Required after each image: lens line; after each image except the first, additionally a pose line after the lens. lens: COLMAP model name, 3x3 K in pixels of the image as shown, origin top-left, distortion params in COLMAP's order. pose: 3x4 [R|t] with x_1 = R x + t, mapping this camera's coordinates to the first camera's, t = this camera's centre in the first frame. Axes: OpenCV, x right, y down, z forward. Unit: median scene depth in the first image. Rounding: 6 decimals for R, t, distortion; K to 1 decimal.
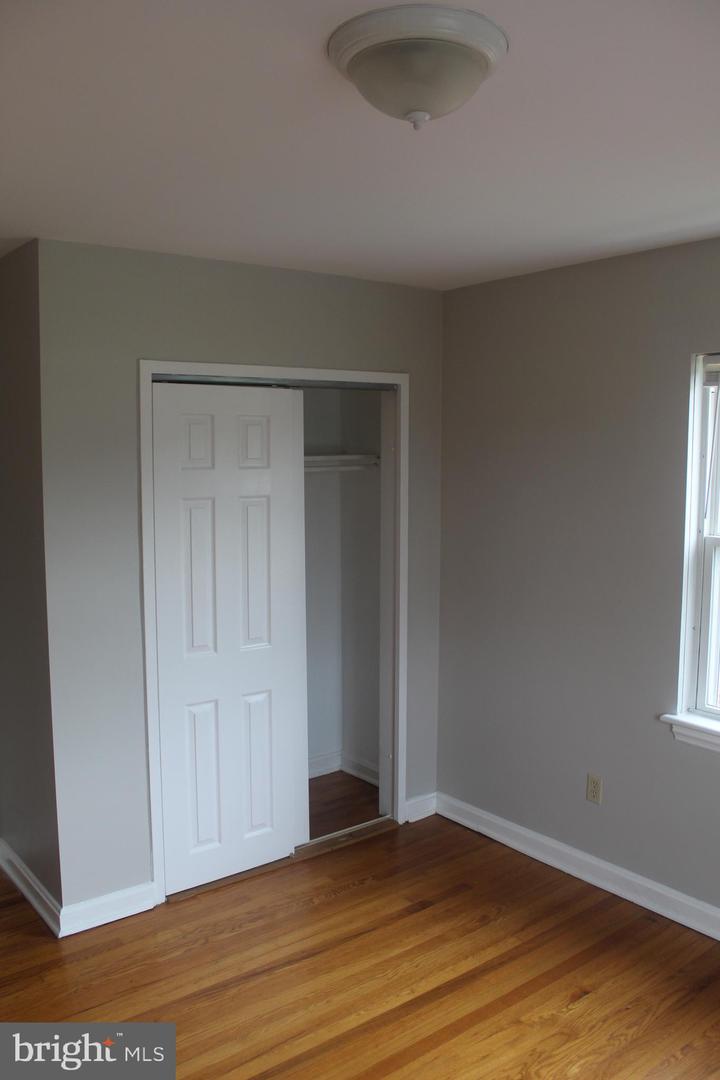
lens RADIAL K [[895.0, 0, 359.2], [0, 895.0, 535.9], [0, 0, 1]] dist [-0.164198, 0.144938]
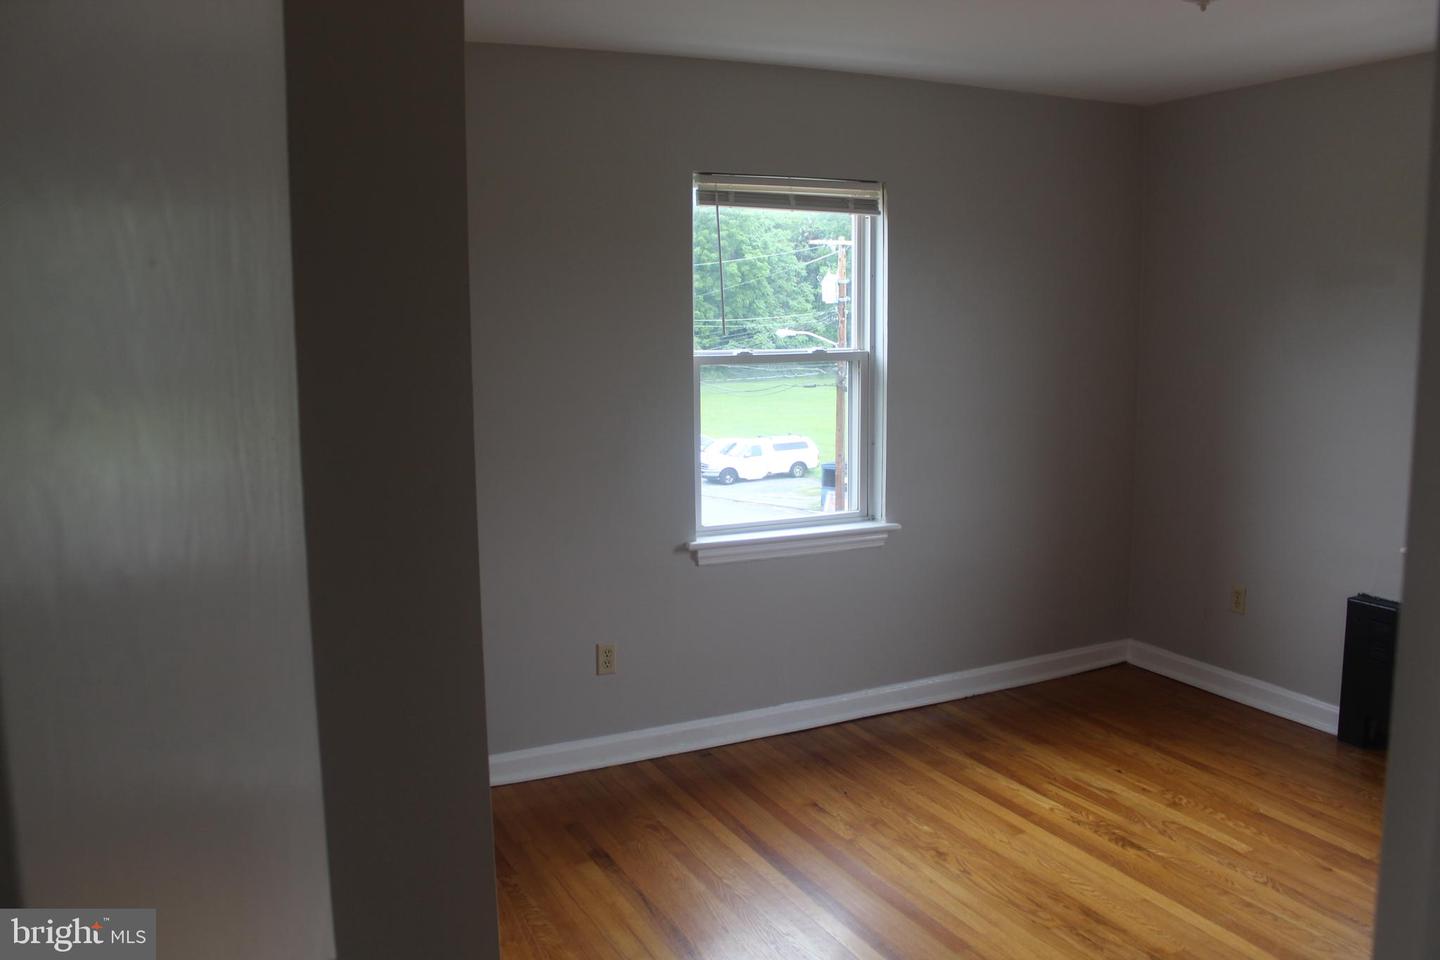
lens RADIAL K [[1193.3, 0, 716.7], [0, 1193.3, 474.2], [0, 0, 1]] dist [-0.164198, 0.144938]
pose [[0.201171, -0.129214, 0.970996, -0.915418], [0.098812, 0.988882, 0.111122, -0.014642], [-0.974559, 0.073592, 0.211703, 0.690609]]
